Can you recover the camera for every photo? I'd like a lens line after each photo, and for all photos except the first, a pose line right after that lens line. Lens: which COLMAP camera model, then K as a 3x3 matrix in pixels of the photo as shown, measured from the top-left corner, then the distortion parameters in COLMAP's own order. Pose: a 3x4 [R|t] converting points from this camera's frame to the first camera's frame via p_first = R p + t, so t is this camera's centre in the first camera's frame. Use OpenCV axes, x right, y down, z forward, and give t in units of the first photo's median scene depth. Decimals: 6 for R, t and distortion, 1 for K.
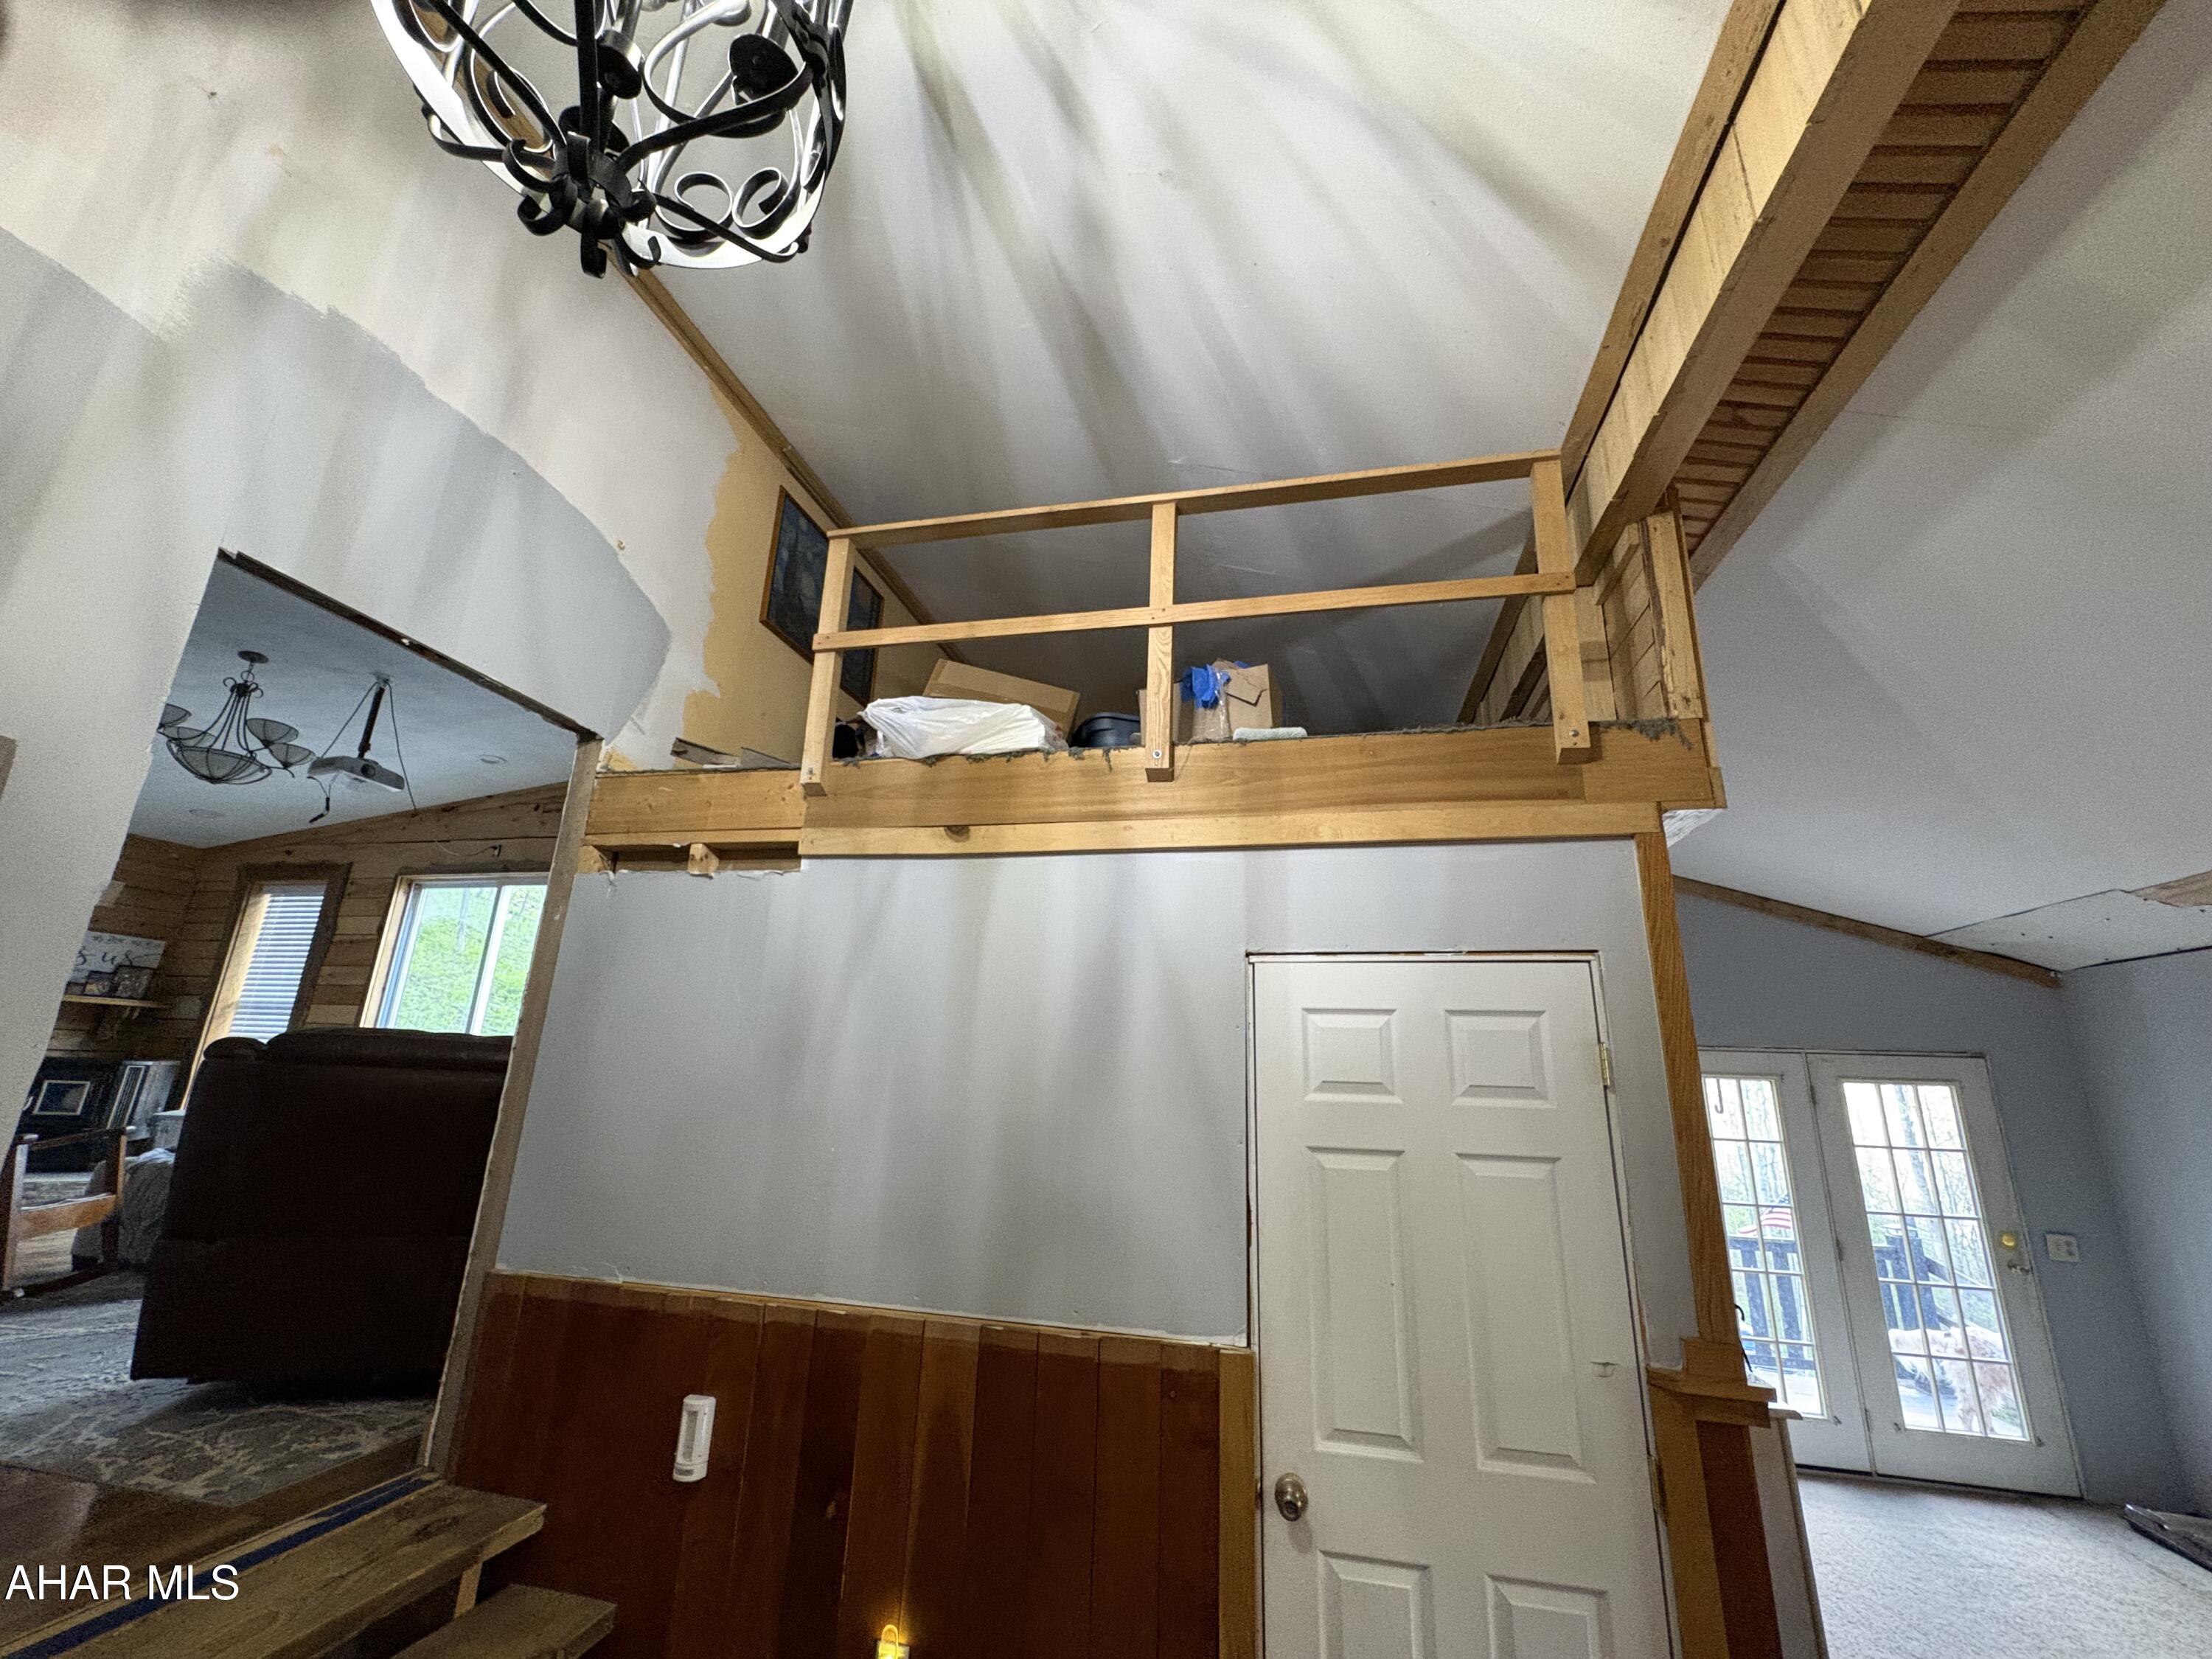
lens RADIAL K [[884.8, 0, 1099.1], [0, 884.8, 838.8], [0, 0, 1]] dist [-0.000090, 0.000354]
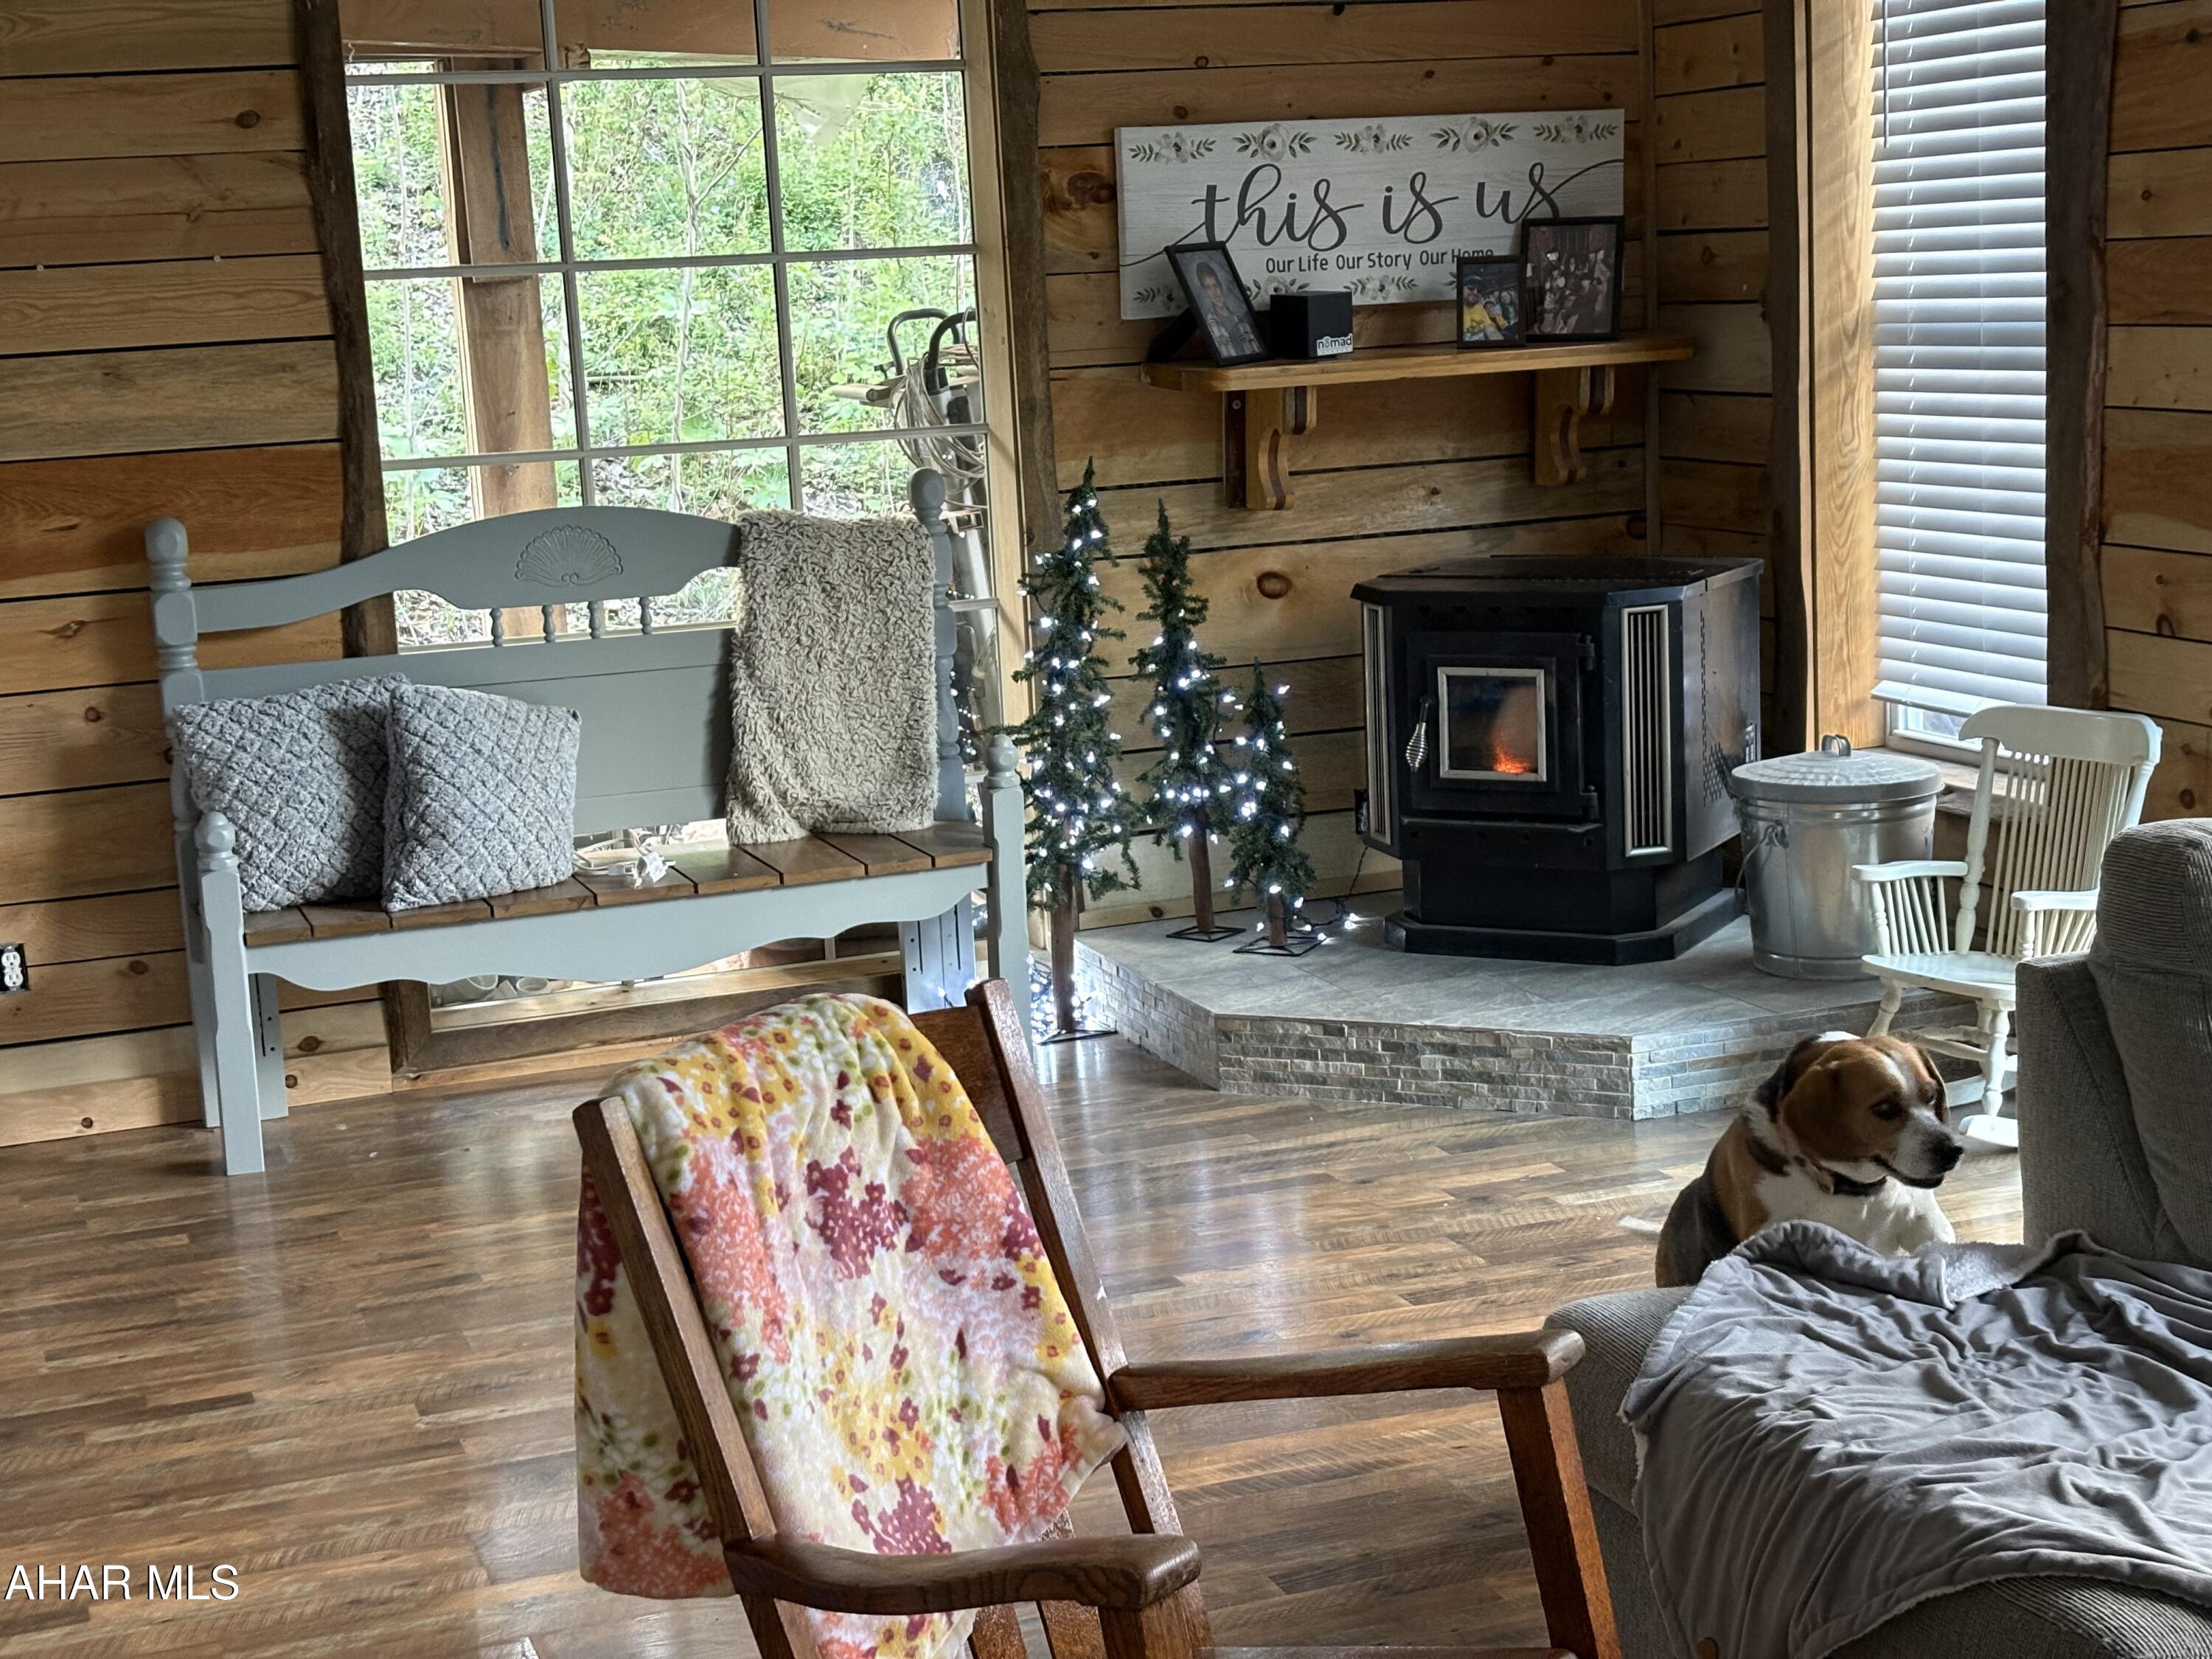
lens RADIAL K [[3340.5, 0, 1105.4], [0, 3340.5, 819.3], [0, 0, 1]] dist [0.082531, 0.000000]
pose [[0.545484, 0.075565, -0.834708, -0.305314], [0.289056, 0.917860, 0.271992, -0.008246], [0.786698, -0.389645, 0.478835, 0.338417]]
